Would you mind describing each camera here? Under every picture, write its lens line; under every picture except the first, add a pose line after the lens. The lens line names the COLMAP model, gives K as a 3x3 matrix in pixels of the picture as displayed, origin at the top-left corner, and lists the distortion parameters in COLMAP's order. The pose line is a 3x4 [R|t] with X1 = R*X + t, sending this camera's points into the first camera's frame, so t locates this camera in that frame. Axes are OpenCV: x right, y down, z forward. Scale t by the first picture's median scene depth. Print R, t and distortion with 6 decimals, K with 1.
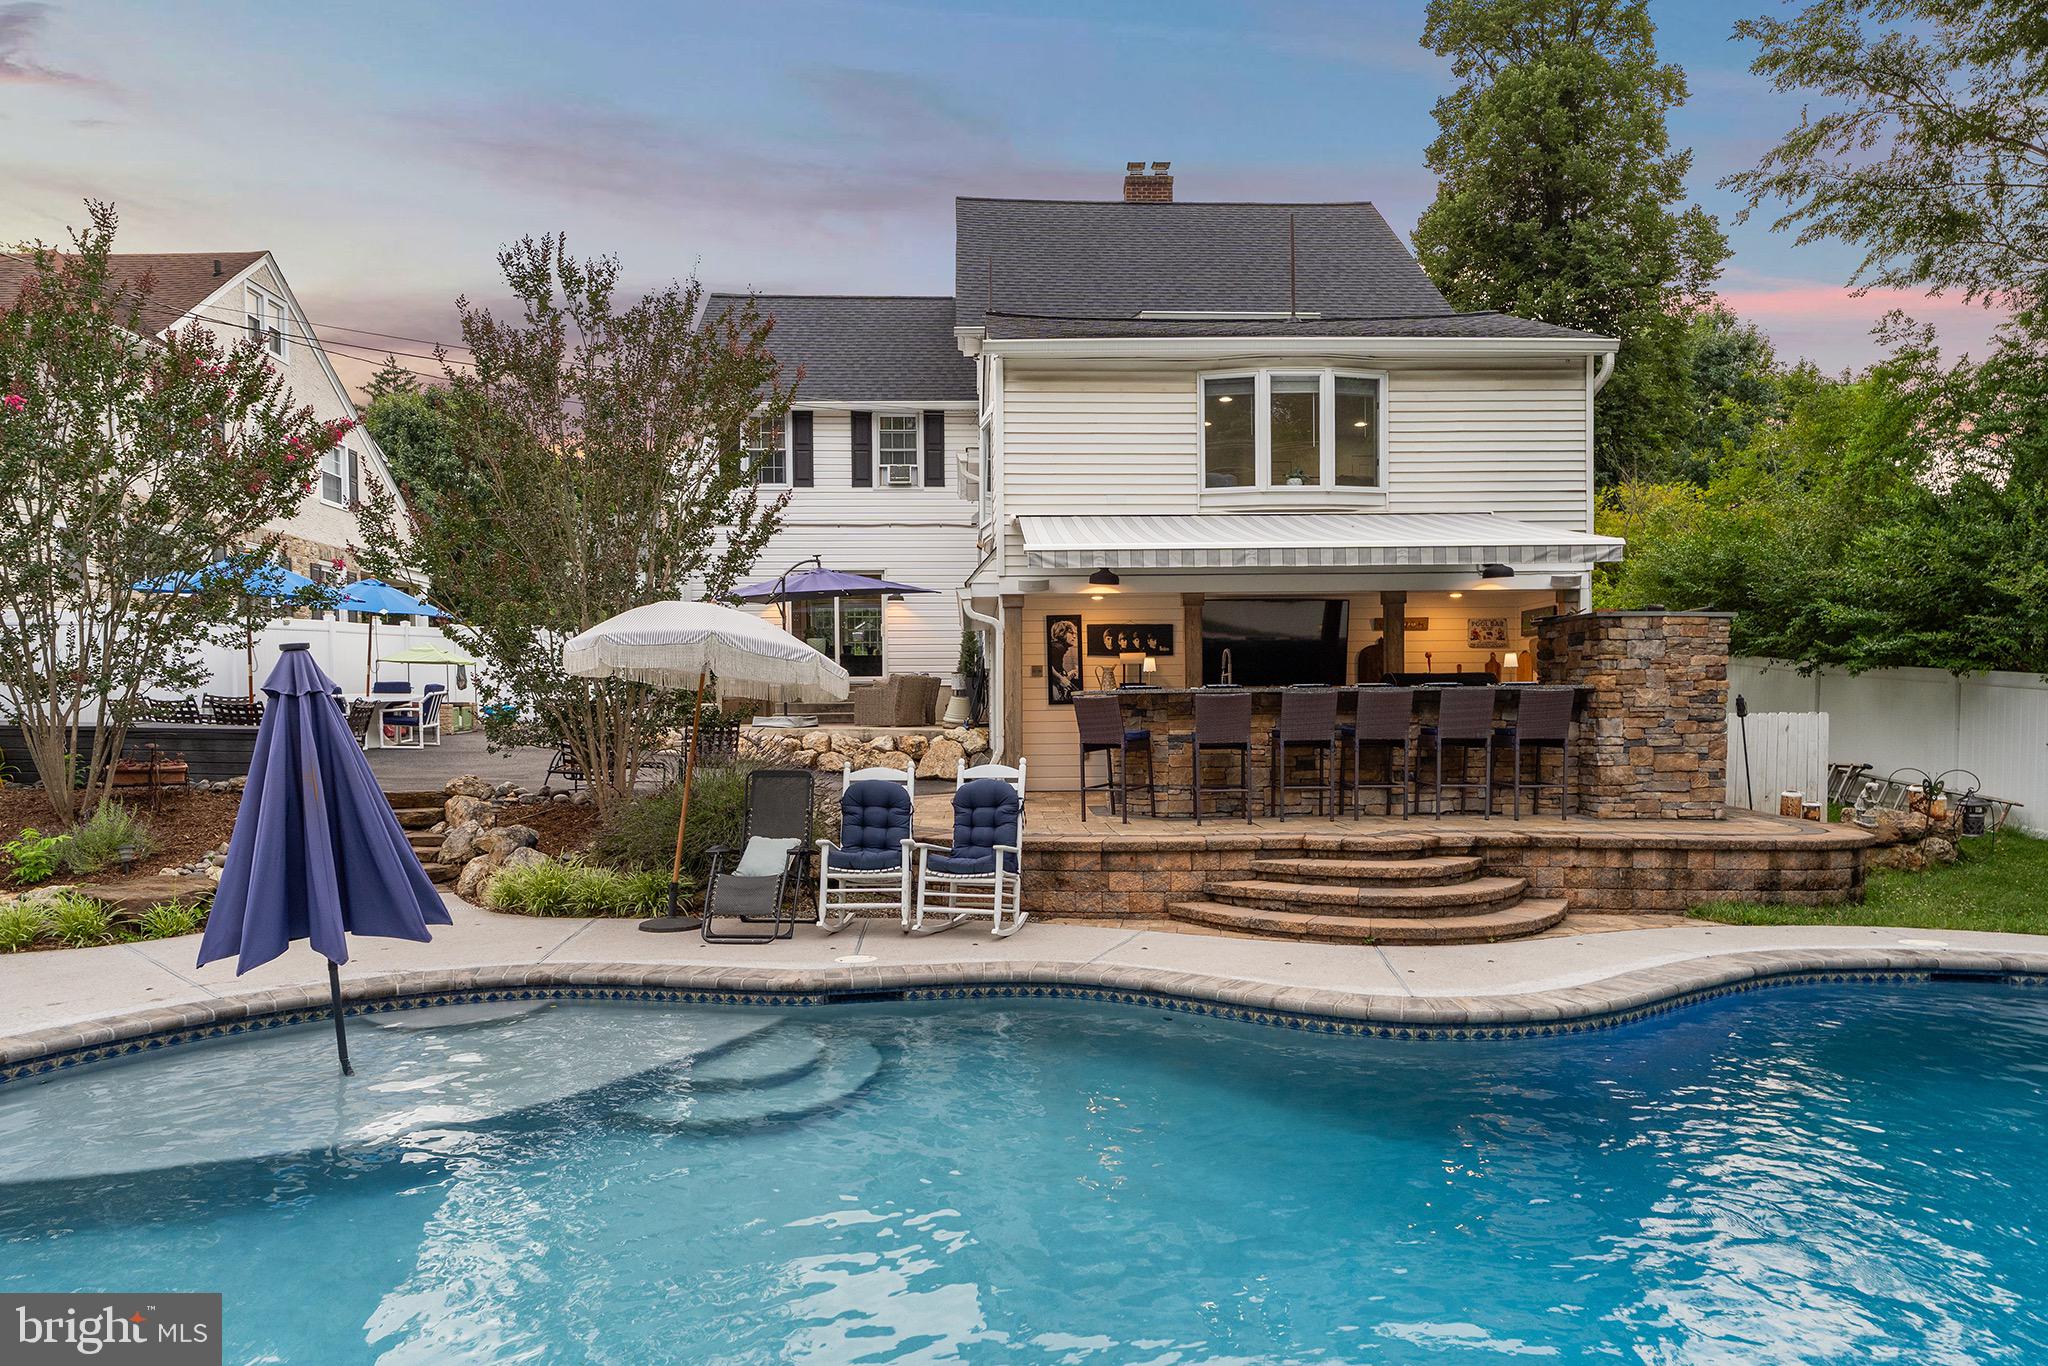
lens RADIAL K [[1244.5, 0, 1026.0], [0, 1244.5, 680.3], [0, 0, 1]] dist [-0.006691, -0.000768]
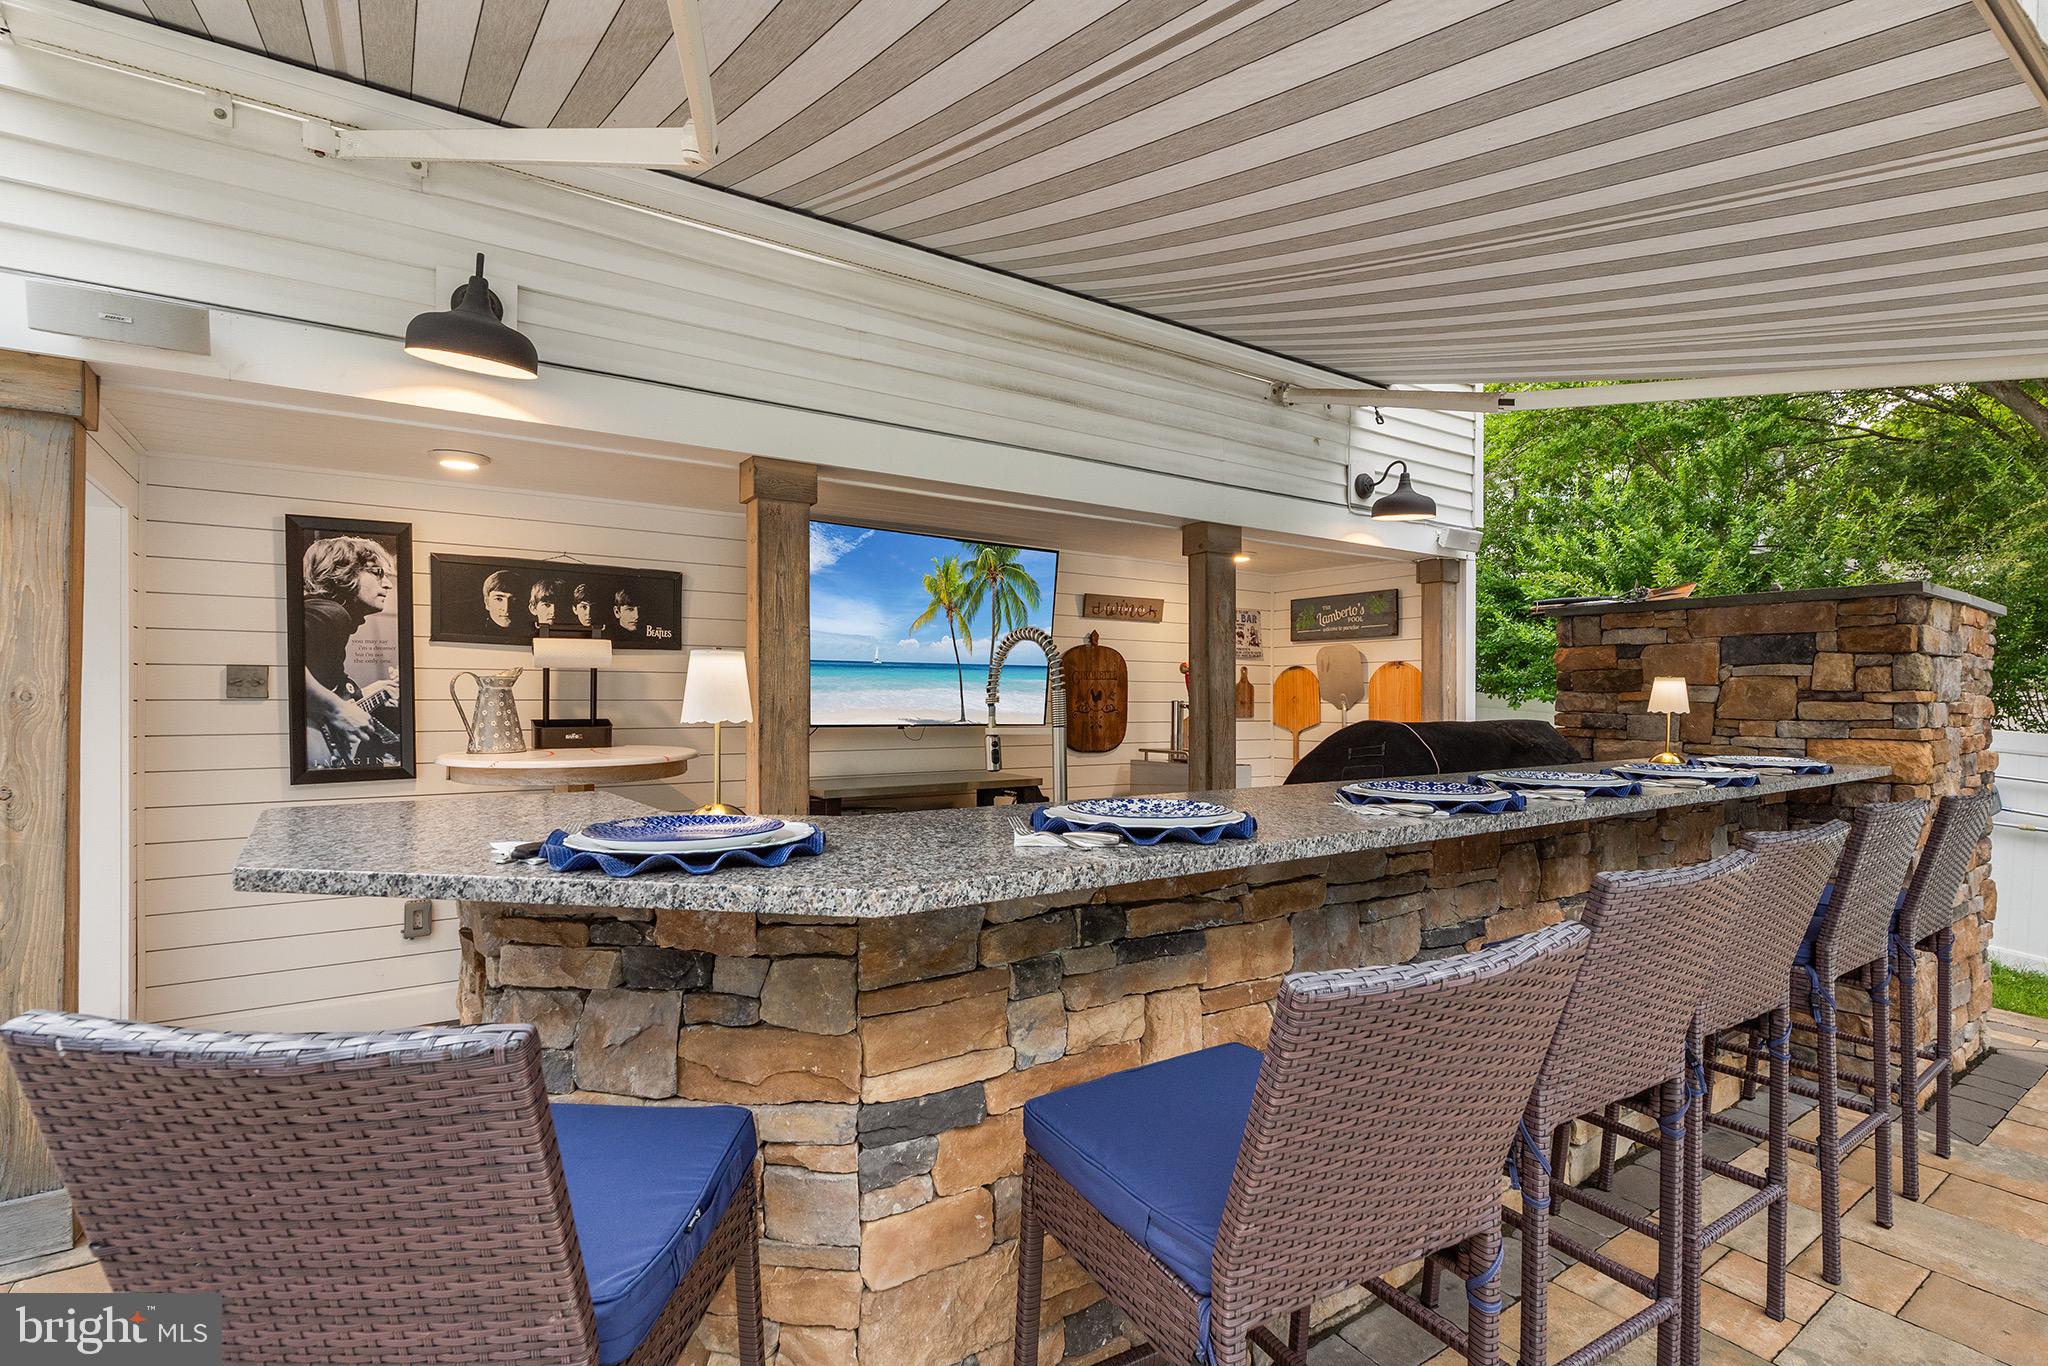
lens RADIAL K [[922.9, 0, 1011.8], [0, 922.9, 687.7], [0, 0, 1]] dist [-0.001430, -0.001101]
pose [[0.848910, 0.017531, 0.528247, 0.051472], [-0.017020, 0.999838, -0.005829, -0.007991], [-0.528264, -0.004043, 0.849071, 0.690598]]
